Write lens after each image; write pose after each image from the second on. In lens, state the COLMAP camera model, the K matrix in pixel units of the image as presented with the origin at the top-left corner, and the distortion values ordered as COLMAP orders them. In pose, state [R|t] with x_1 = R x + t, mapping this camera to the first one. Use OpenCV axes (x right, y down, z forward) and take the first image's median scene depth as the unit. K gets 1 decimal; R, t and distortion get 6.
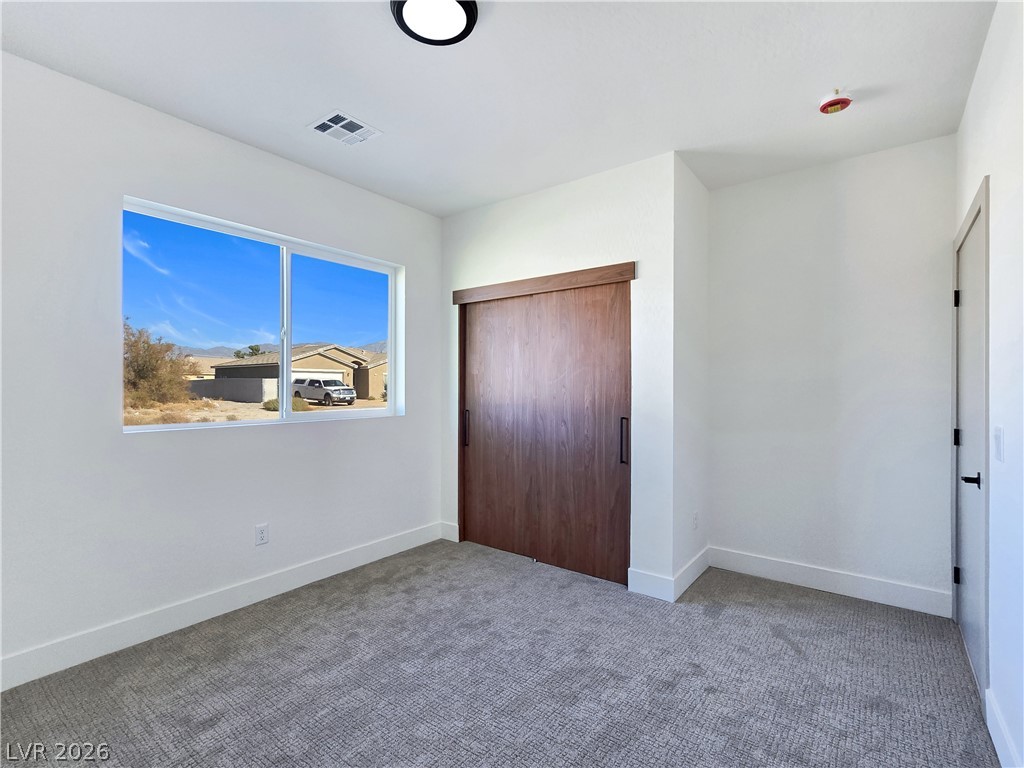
lens RADIAL K [[488.5, 0, 512.2], [0, 488.5, 382.0], [0, 0, 1]] dist [0.000195, -0.002834]
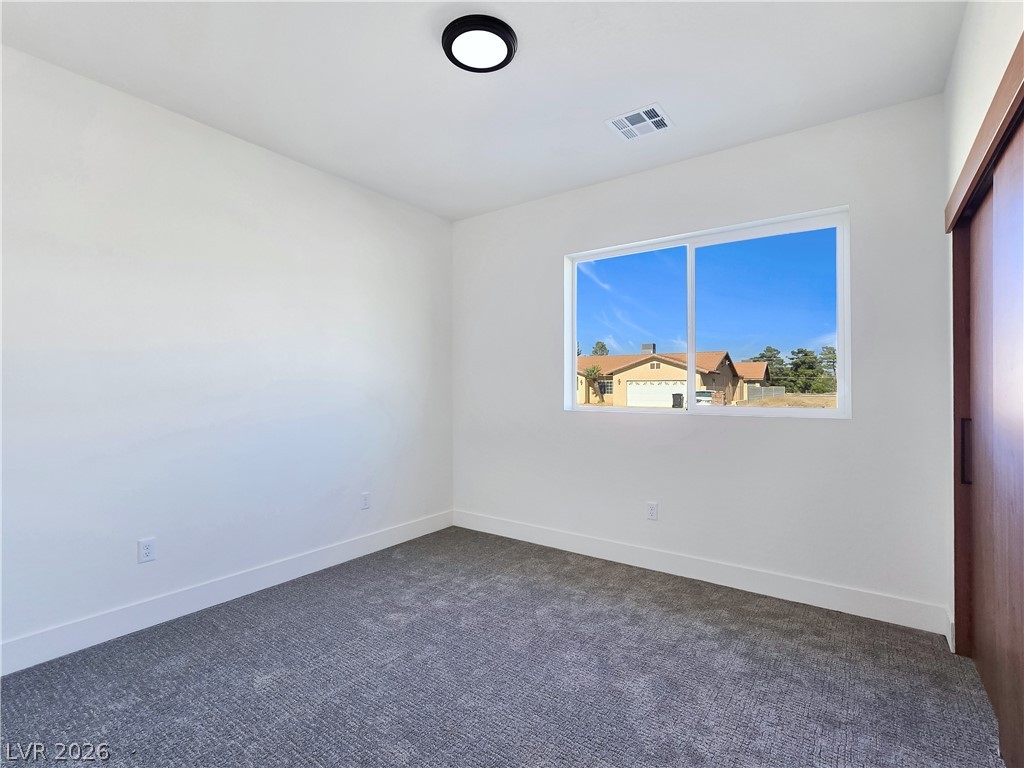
lens RADIAL K [[488.5, 0, 511.8], [0, 488.5, 382.3], [0, 0, 1]] dist [0.000195, -0.002834]
pose [[0.019894, -0.015476, -0.999682, 0.557517], [0.001305, 0.999880, -0.015453, 0.031460], [0.999801, -0.000997, 0.019912, 0.604104]]
